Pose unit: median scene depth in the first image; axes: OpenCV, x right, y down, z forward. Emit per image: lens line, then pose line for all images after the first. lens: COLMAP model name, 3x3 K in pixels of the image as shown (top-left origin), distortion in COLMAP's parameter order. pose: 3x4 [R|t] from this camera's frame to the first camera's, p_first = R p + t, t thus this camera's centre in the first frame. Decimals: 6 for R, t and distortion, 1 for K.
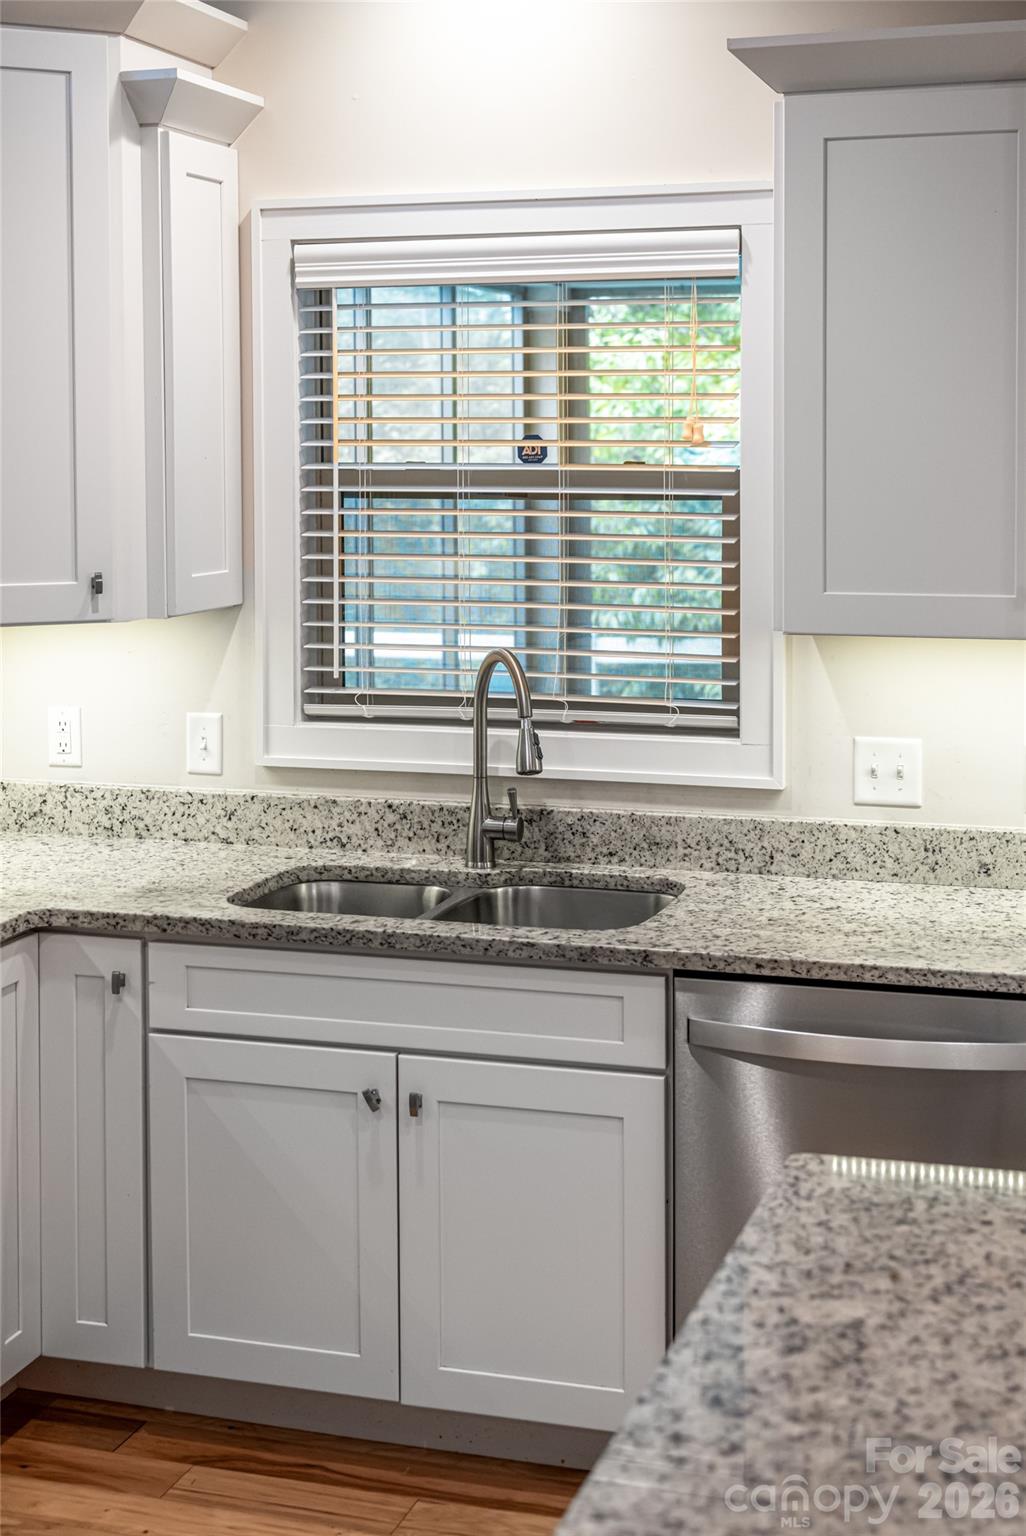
lens RADIAL K [[2242.3, 0, 542.7], [0, 2242.3, 547.1], [0, 0, 1]] dist [0.003539, 0.000000]
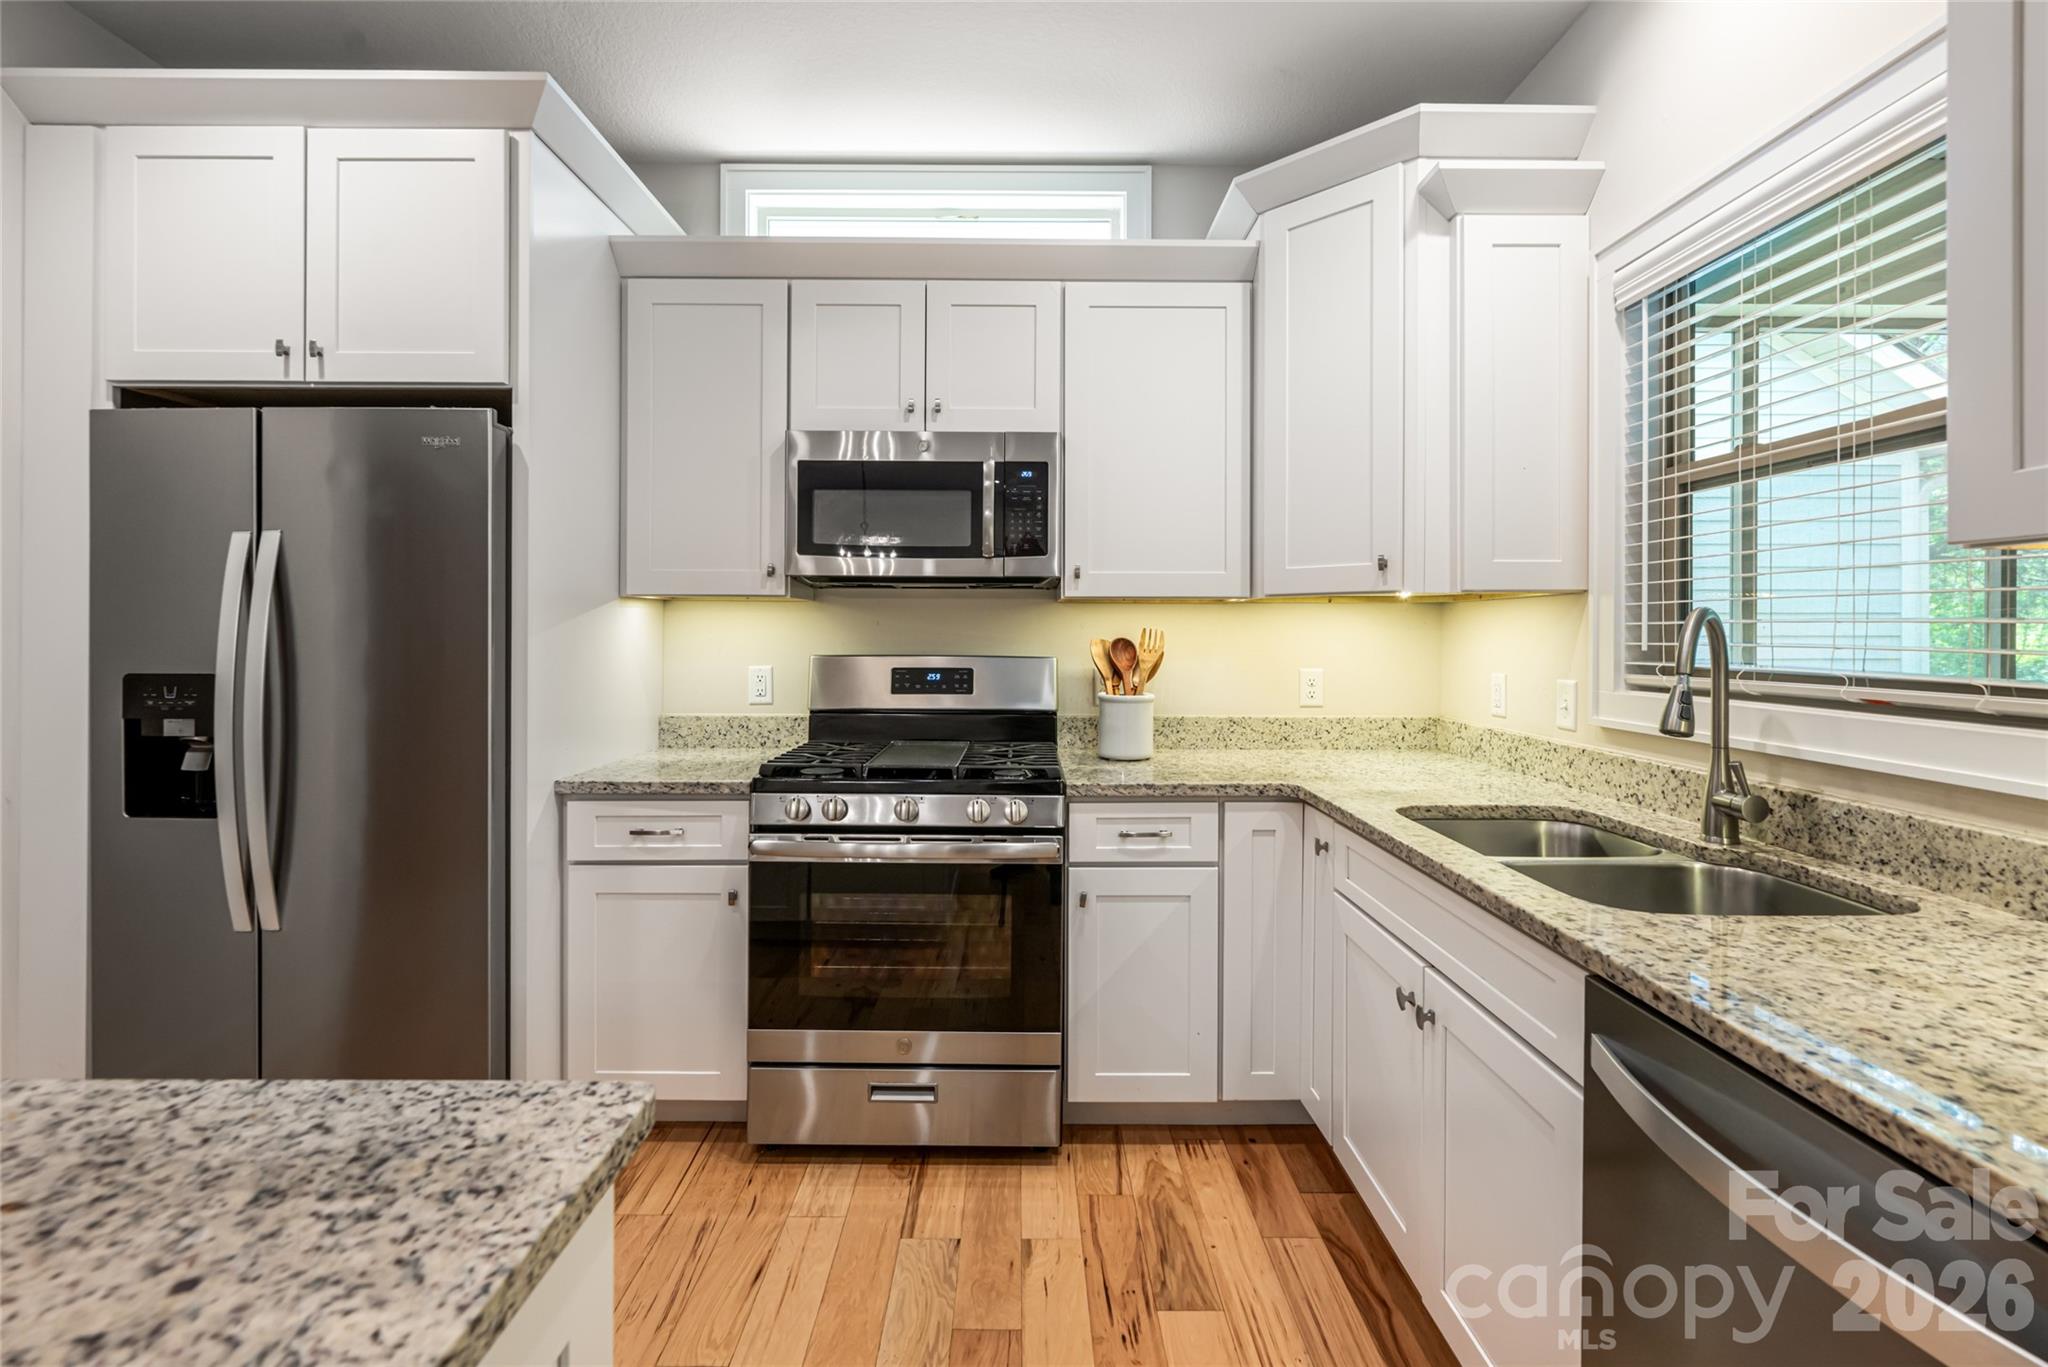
lens RADIAL K [[901.1, 0, 1009.7], [0, 901.1, 631.8], [0, 0, 1]] dist [0.001585, -0.000458]
pose [[0.299434, 0.005123, -0.954103, 0.254734], [-0.047387, 0.998831, -0.009508, 0.072992], [0.952939, 0.048059, 0.299327, 0.608887]]
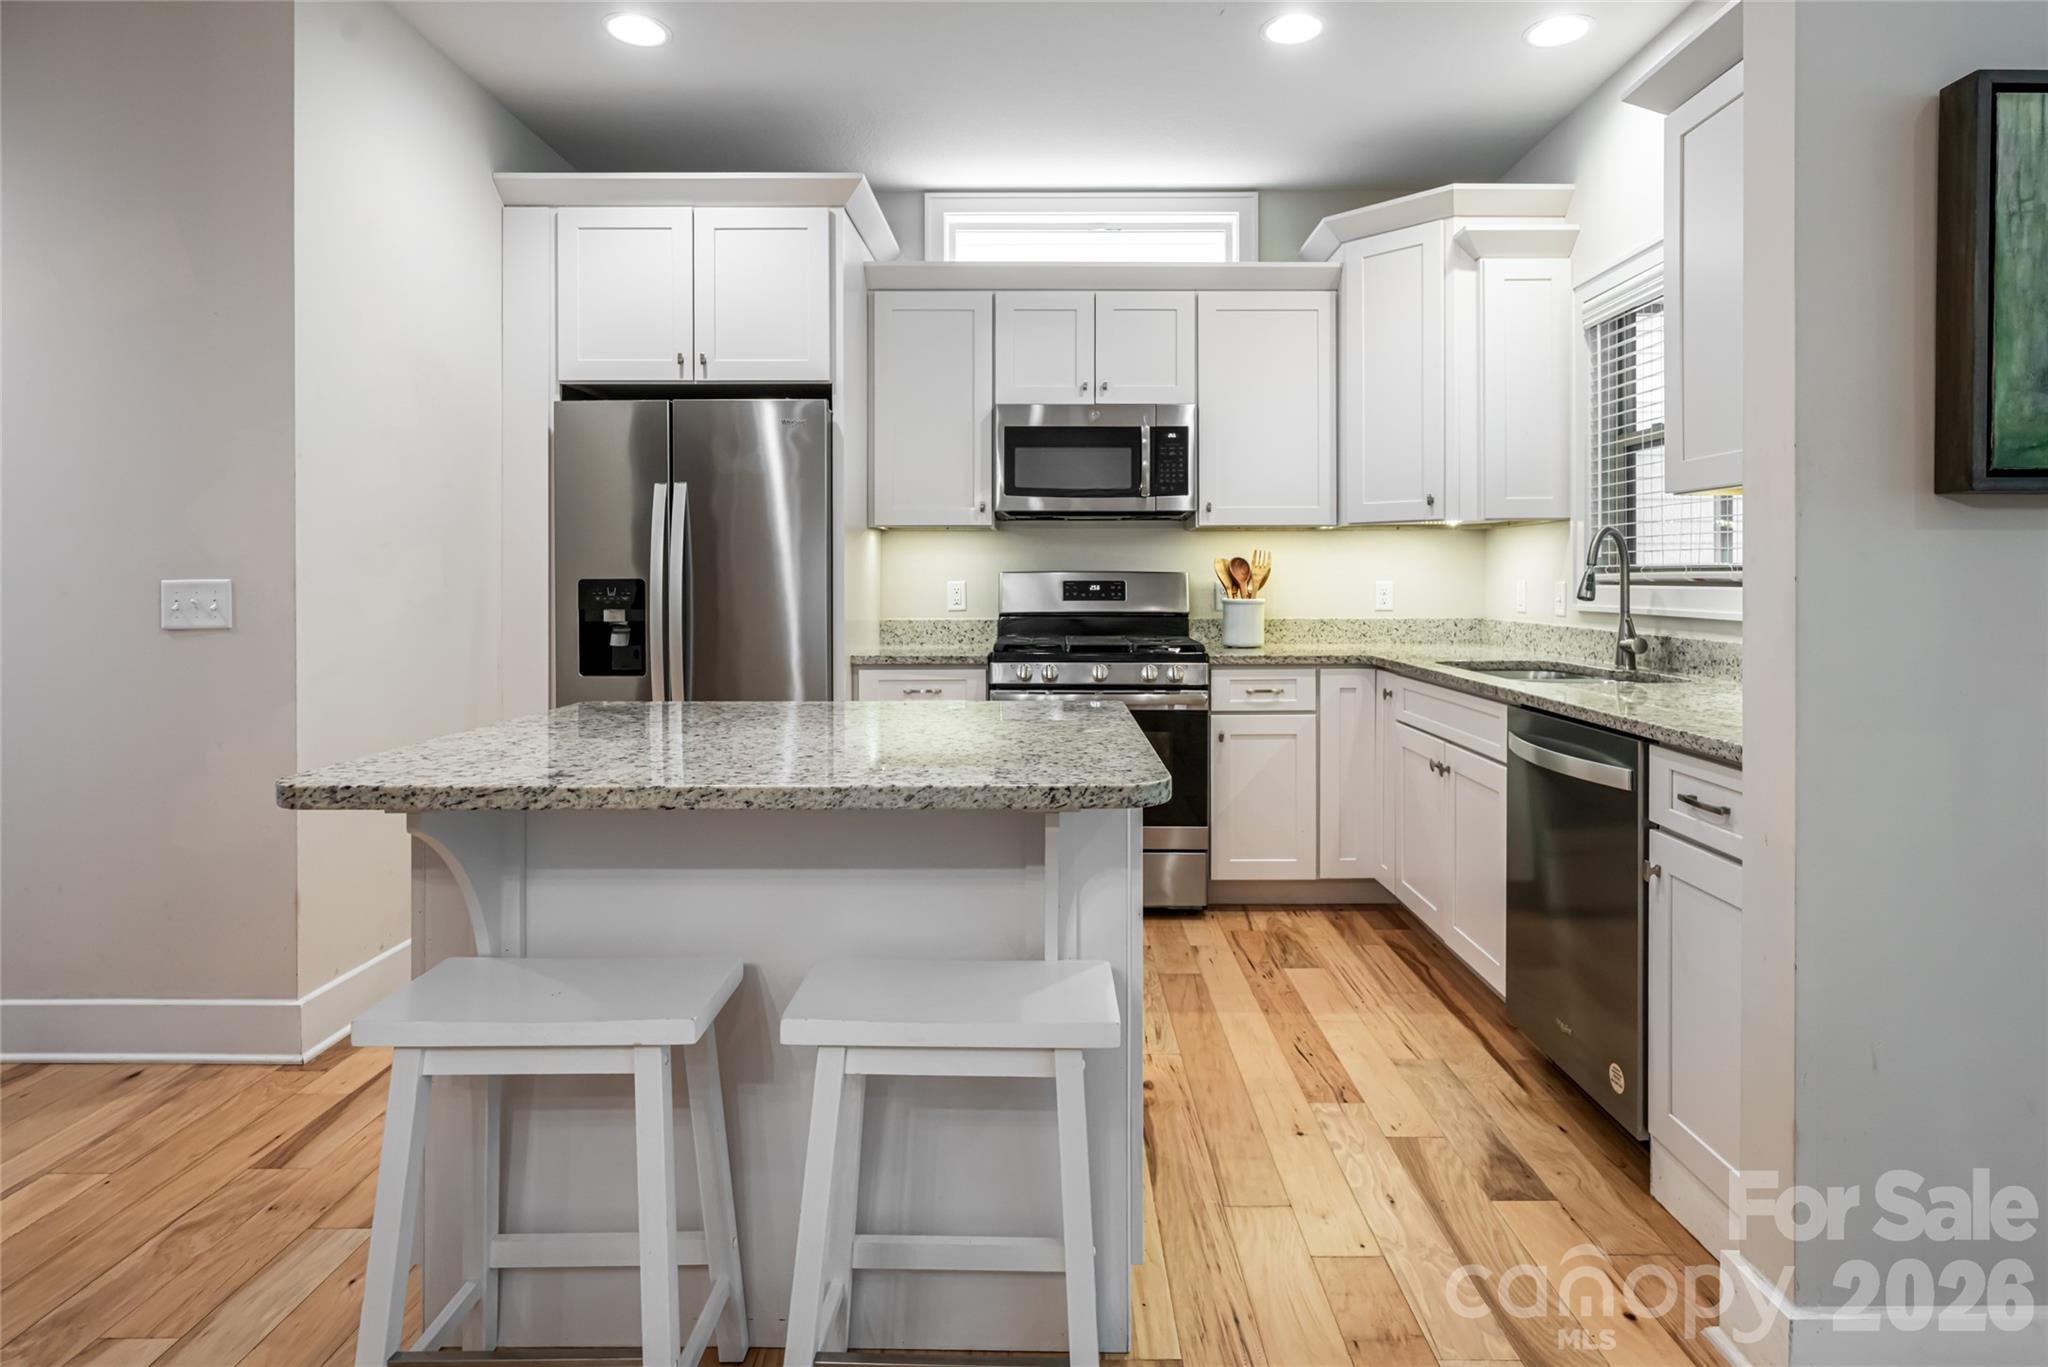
lens RADIAL K [[1089.2, 0, 1039.9], [0, 1089.2, 580.7], [0, 0, 1]] dist [0.005698, 0.000719]
pose [[0.301155, 0.005814, -0.953557, 0.594043], [-0.041872, 0.999098, -0.007132, 0.105700], [0.952655, 0.042075, 0.301127, 0.386454]]
